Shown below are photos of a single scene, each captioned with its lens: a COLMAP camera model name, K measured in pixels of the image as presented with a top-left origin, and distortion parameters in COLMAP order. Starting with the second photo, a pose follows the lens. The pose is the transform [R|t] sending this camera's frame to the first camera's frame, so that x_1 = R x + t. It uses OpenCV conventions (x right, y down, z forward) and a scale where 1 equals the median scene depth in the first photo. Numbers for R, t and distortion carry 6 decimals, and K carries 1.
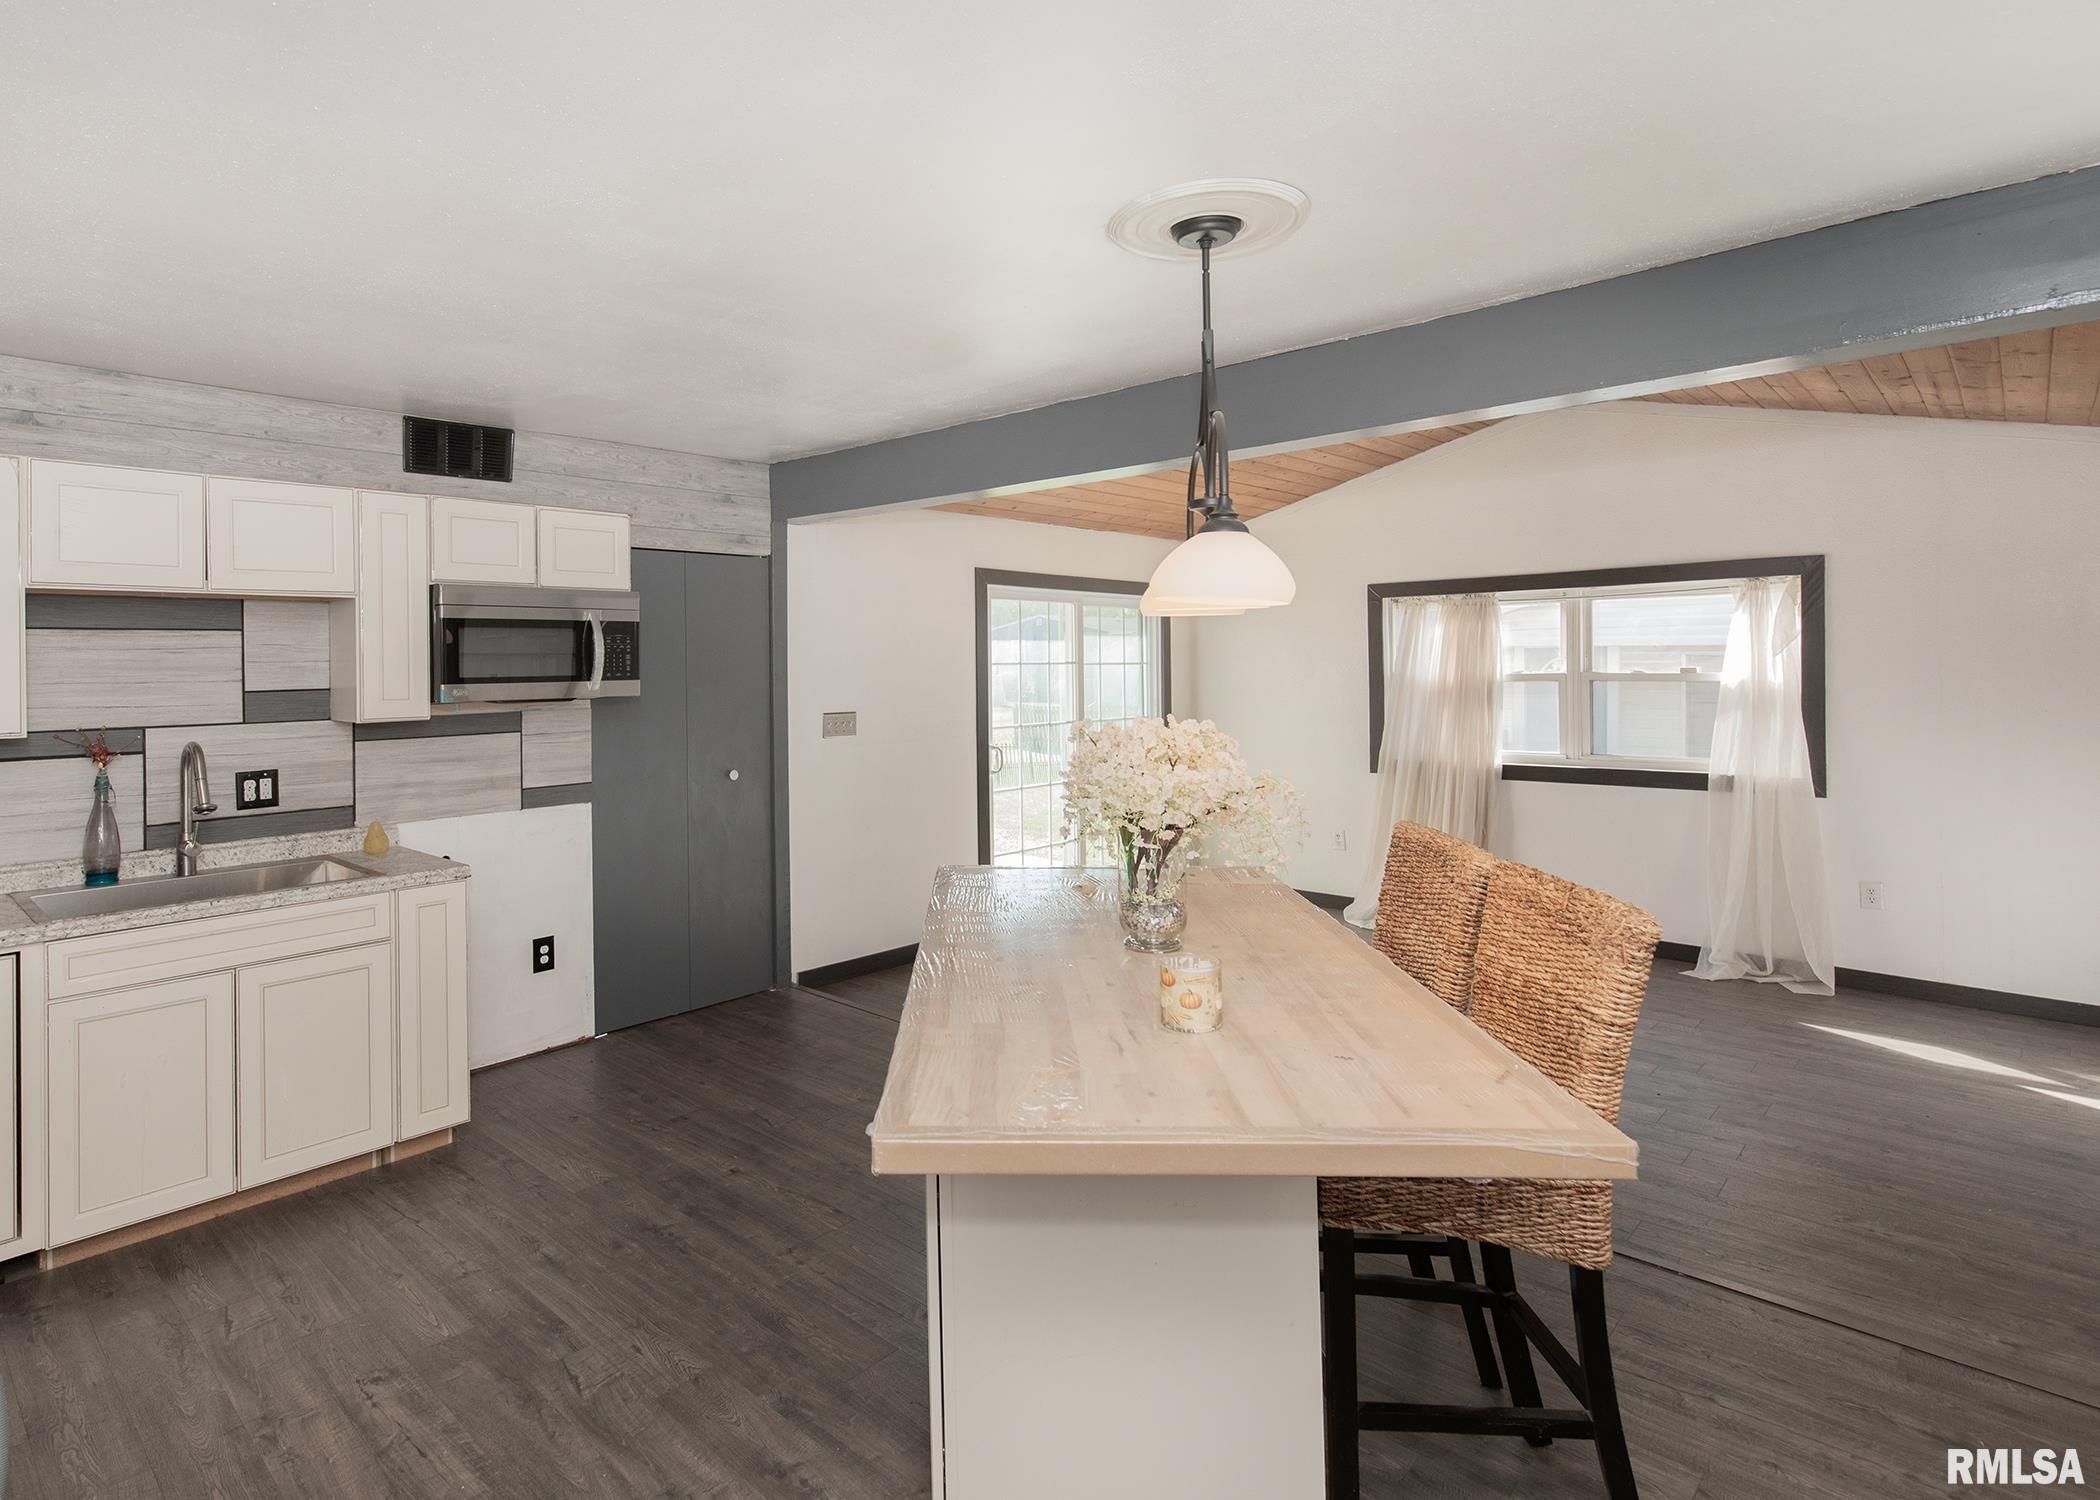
lens RADIAL K [[1059.6, 0, 990.7], [0, 1059.6, 653.5], [0, 0, 1]] dist [0.006669, -0.000046]
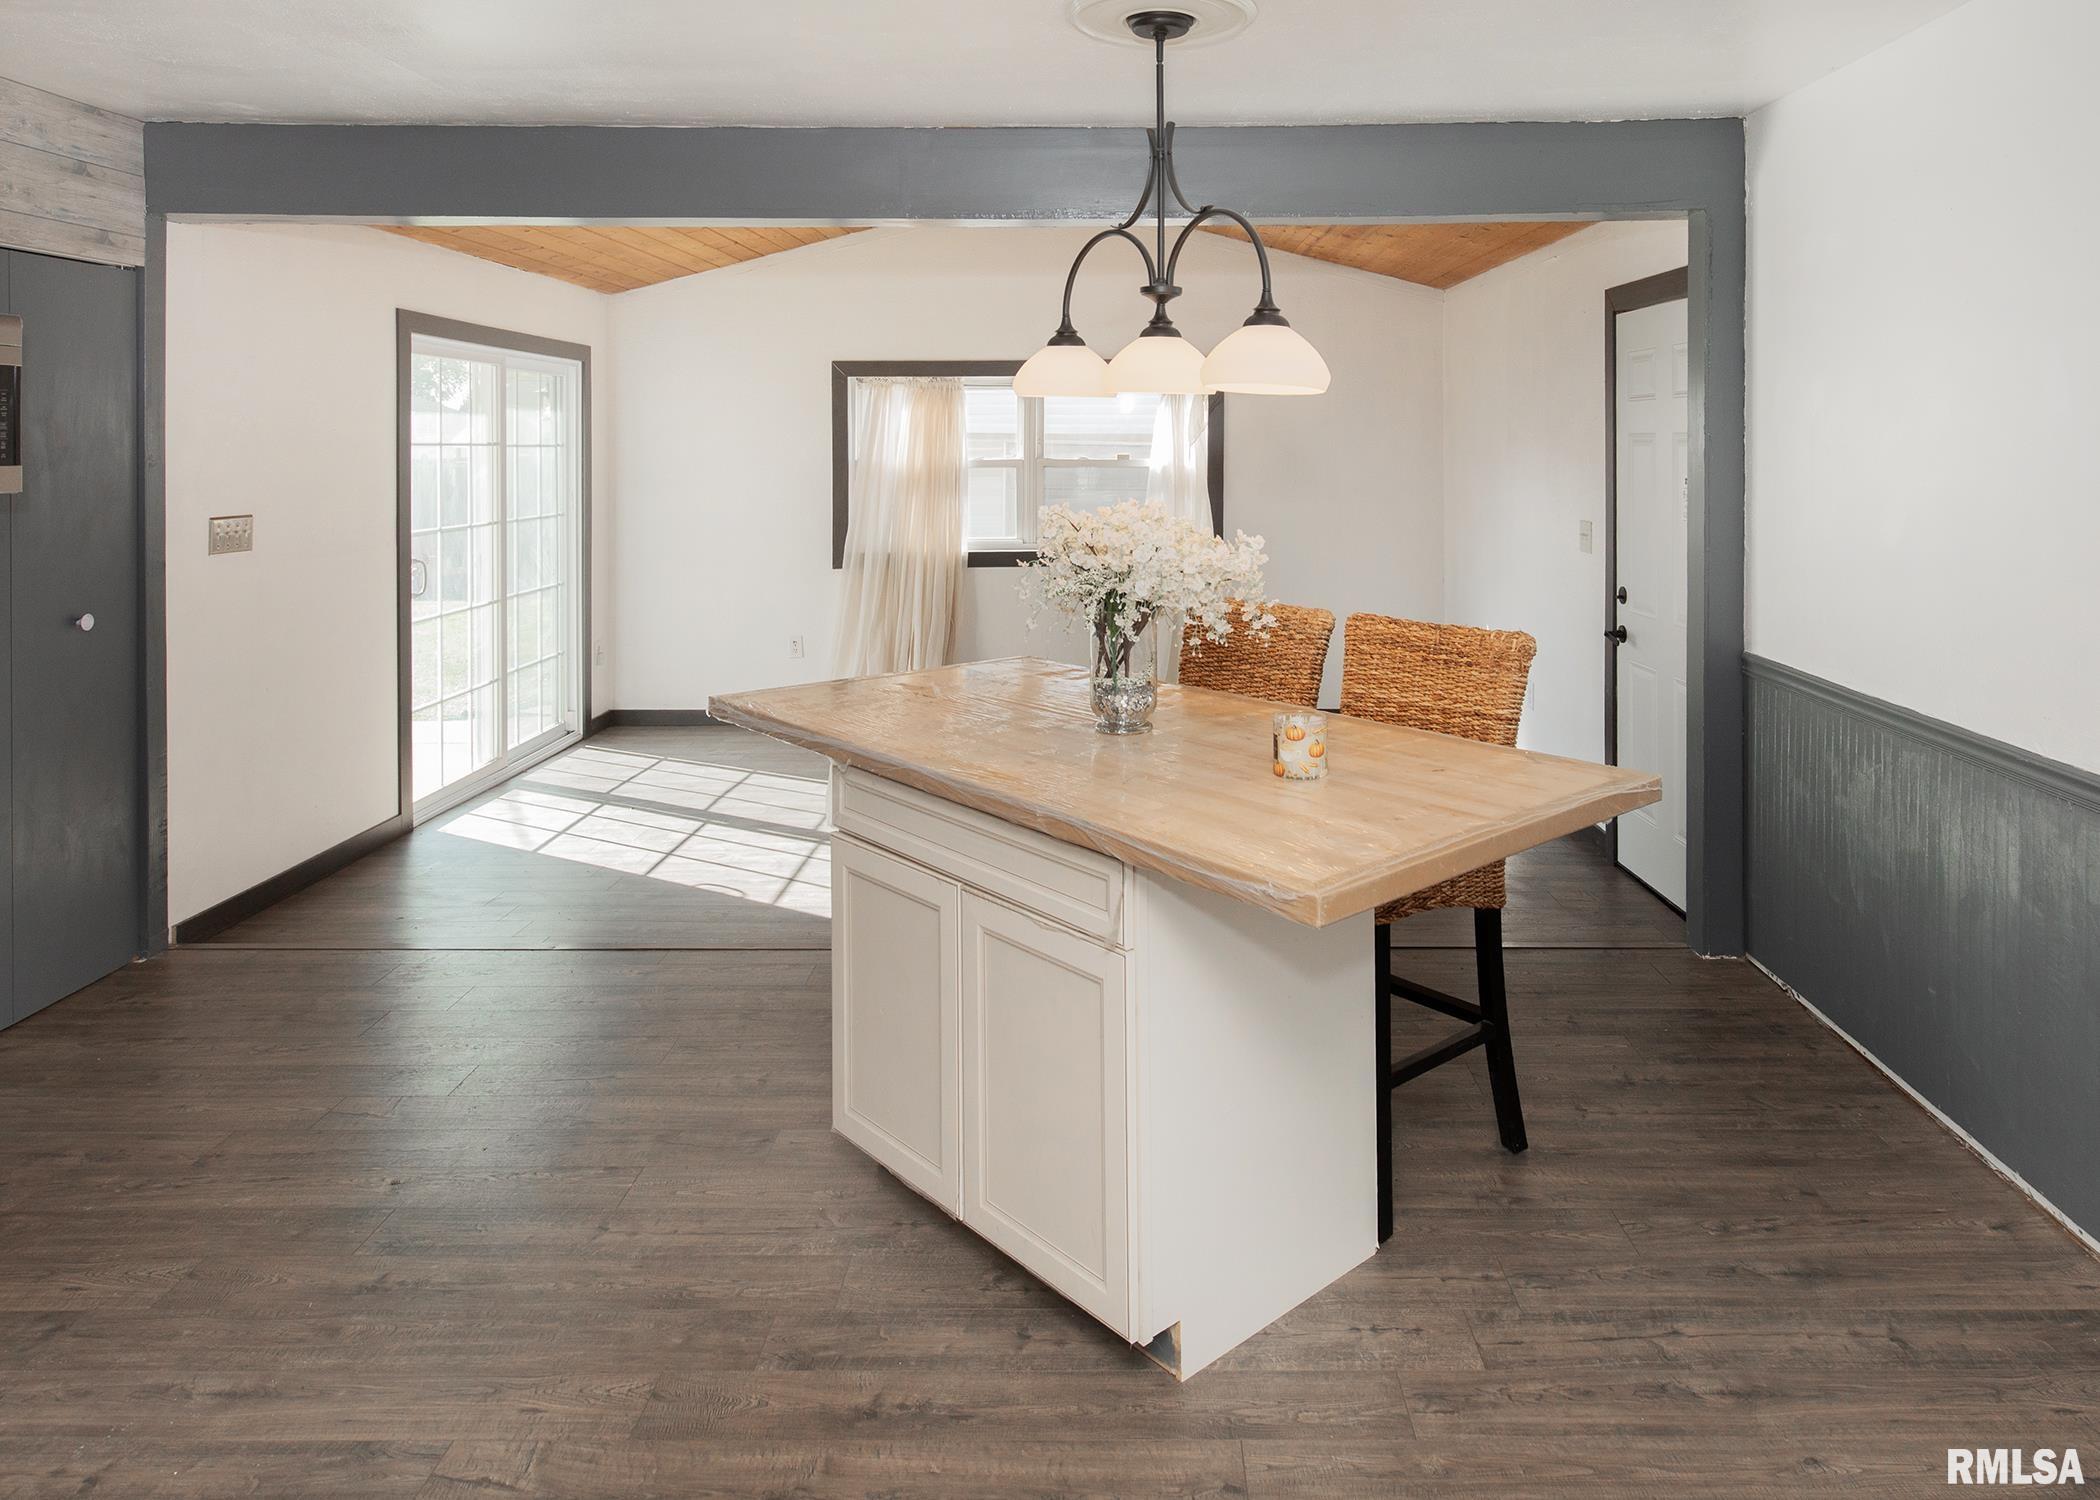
lens RADIAL K [[1303.3, 0, 1058.3], [0, 1303.3, 446.7], [0, 0, 1]] dist [0.009728, -0.001827]
pose [[0.738570, 0.009092, 0.674115, -0.311674], [-0.013944, 0.999901, 0.001792, 0.004106], [-0.674032, -0.010723, 0.738624, 0.060462]]
